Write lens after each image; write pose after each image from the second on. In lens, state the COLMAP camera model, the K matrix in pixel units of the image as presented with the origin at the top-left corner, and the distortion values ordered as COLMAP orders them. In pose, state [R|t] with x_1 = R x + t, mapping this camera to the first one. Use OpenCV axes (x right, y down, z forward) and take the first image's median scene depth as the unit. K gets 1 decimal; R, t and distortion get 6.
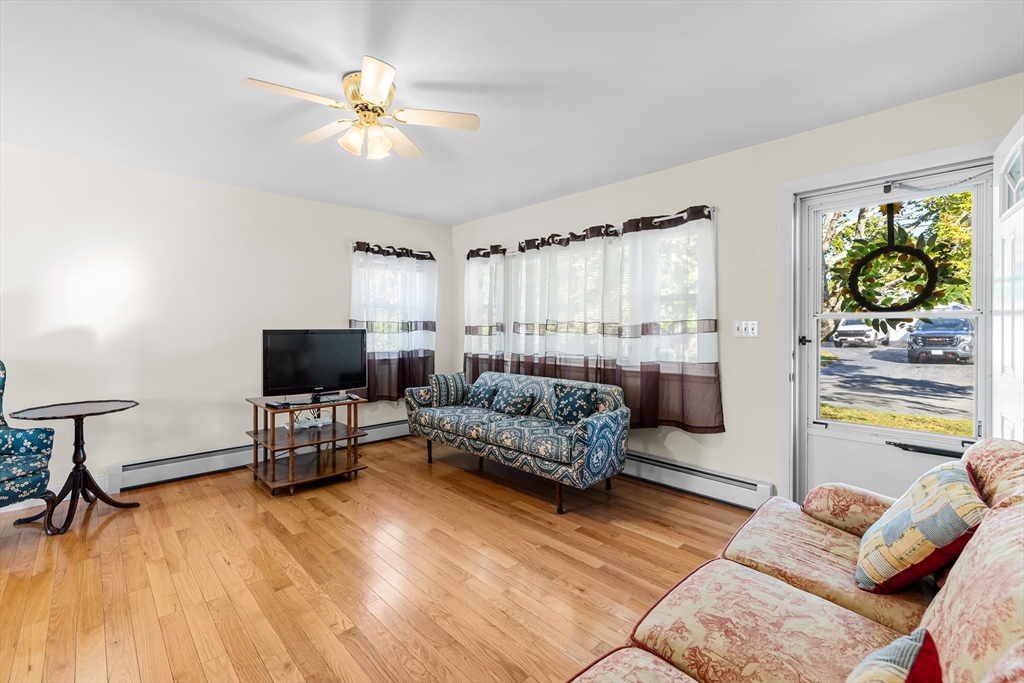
lens RADIAL K [[433.8, 0, 514.9], [0, 433.8, 331.2], [0, 0, 1]] dist [-0.001165, -0.000361]
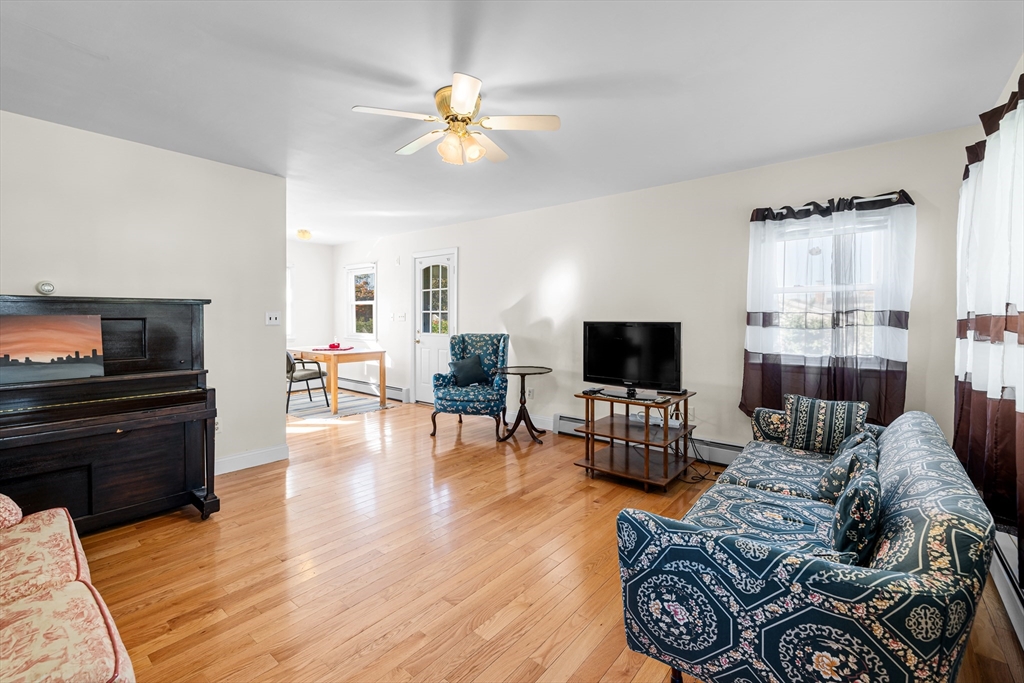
lens RADIAL K [[454.9, 0, 528.3], [0, 454.9, 329.1], [0, 0, 1]] dist [-0.009582, 0.000757]
pose [[0.122713, 0.025049, -0.992126, 0.569585], [-0.016742, 0.999591, 0.023167, -0.007510], [0.992301, 0.013767, 0.123082, 0.723458]]
